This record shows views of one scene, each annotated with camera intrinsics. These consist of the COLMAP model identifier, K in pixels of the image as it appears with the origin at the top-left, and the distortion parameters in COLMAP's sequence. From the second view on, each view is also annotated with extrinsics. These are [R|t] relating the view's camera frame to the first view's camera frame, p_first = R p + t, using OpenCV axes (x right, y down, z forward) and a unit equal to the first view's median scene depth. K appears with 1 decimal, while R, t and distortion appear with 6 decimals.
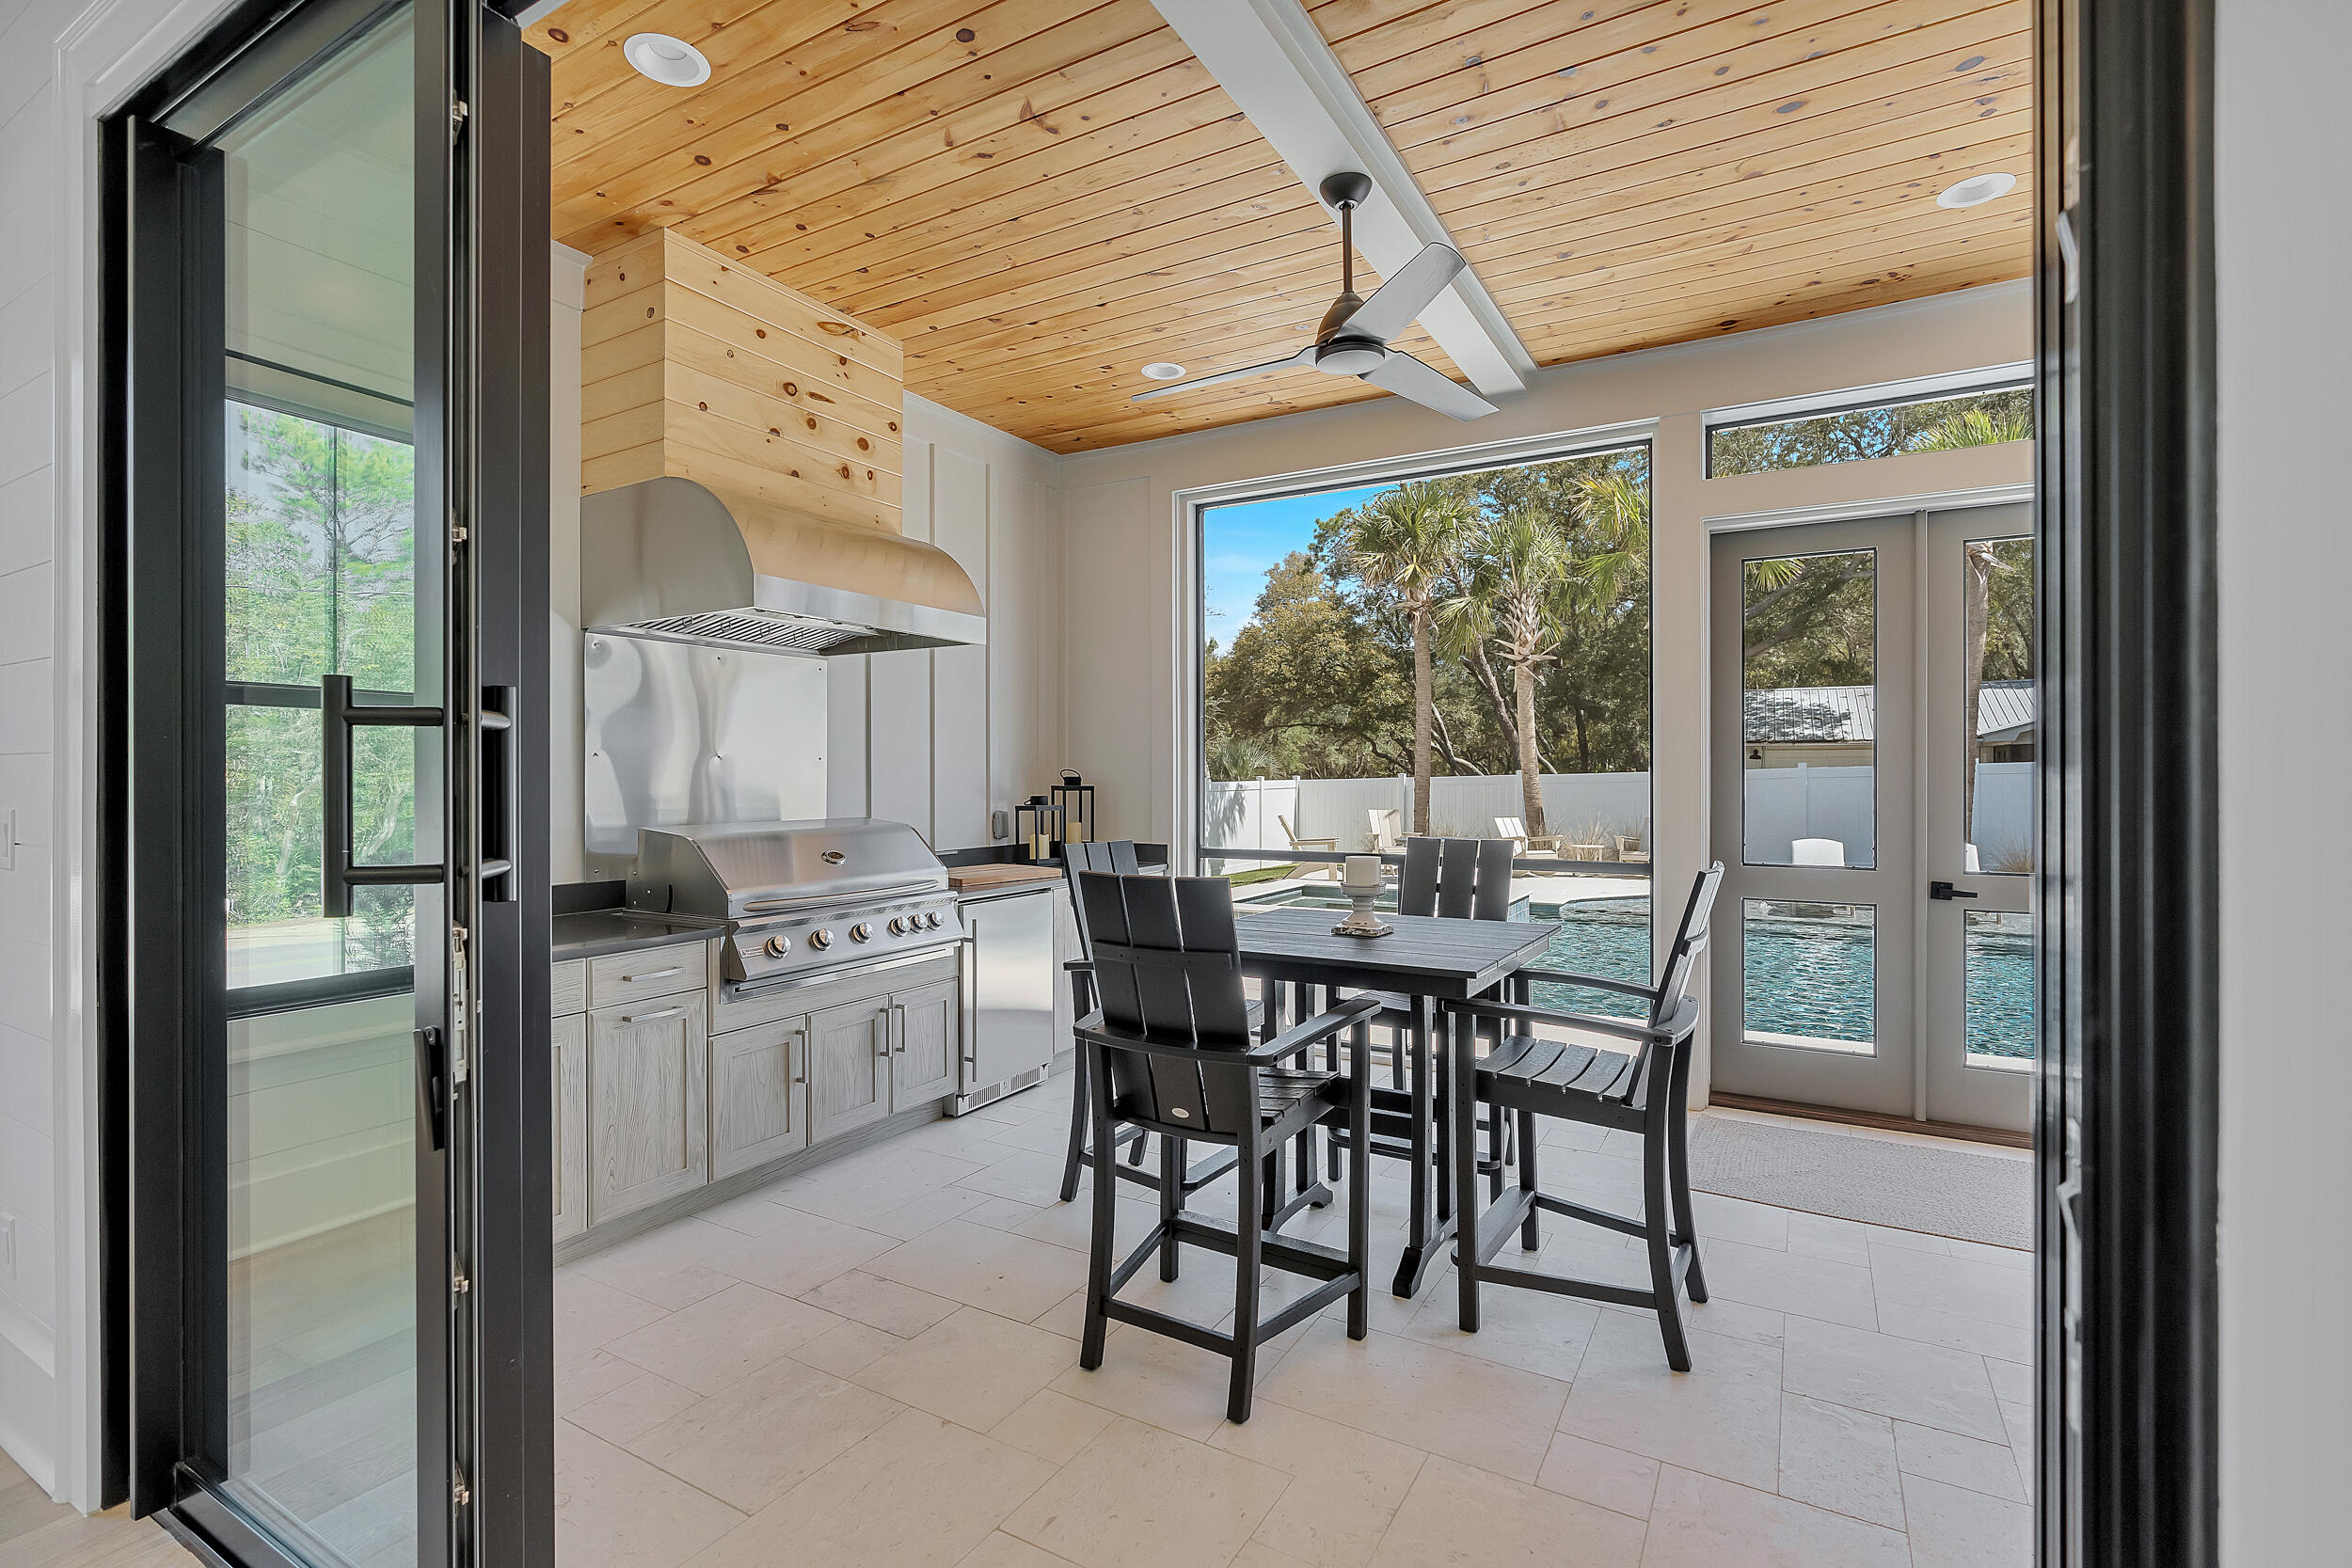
lens RADIAL K [[1066.6, 0, 1176.3], [0, 1066.6, 779.6], [0, 0, 1]] dist [-0.001910, -0.000250]
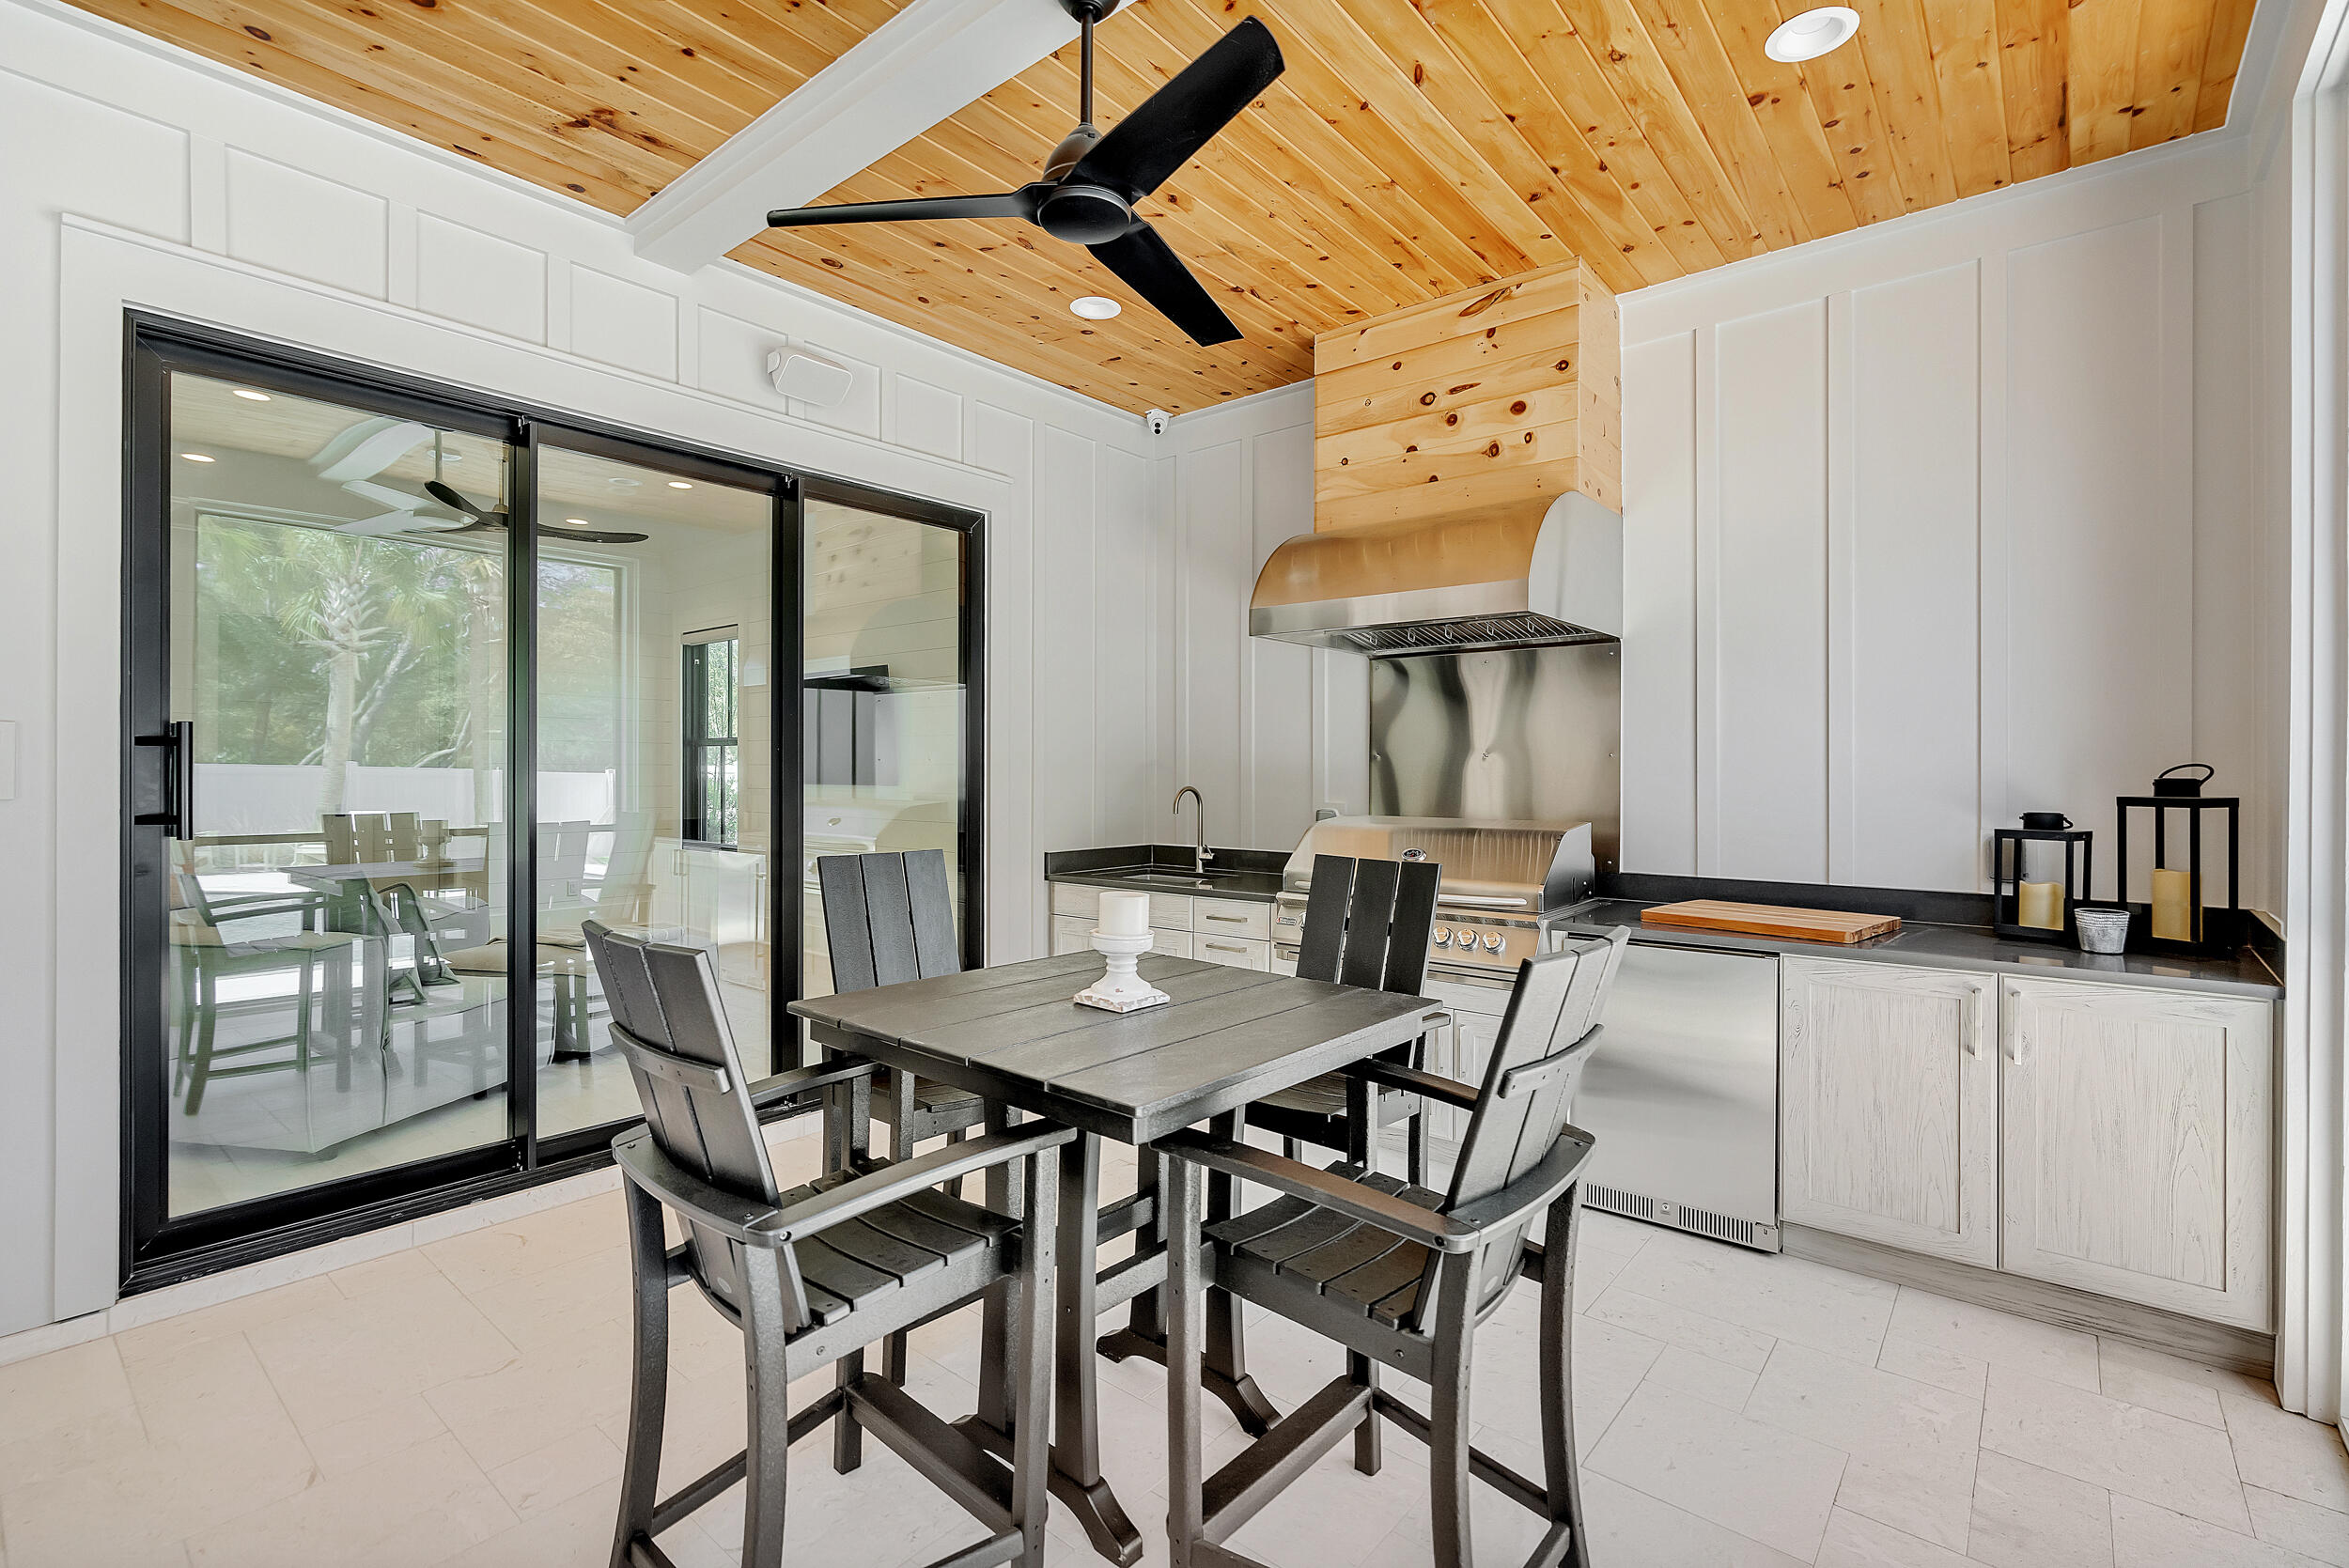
lens RADIAL K [[1065.3, 0, 1170.5], [0, 1065.3, 770.8], [0, 0, 1]] dist [-0.001910, -0.000250]
pose [[-0.158945, 0.003112, -0.987283, 0.662209], [-0.006000, 0.999974, 0.004118, -0.007967], [0.987269, 0.006578, -0.158922, 0.870715]]
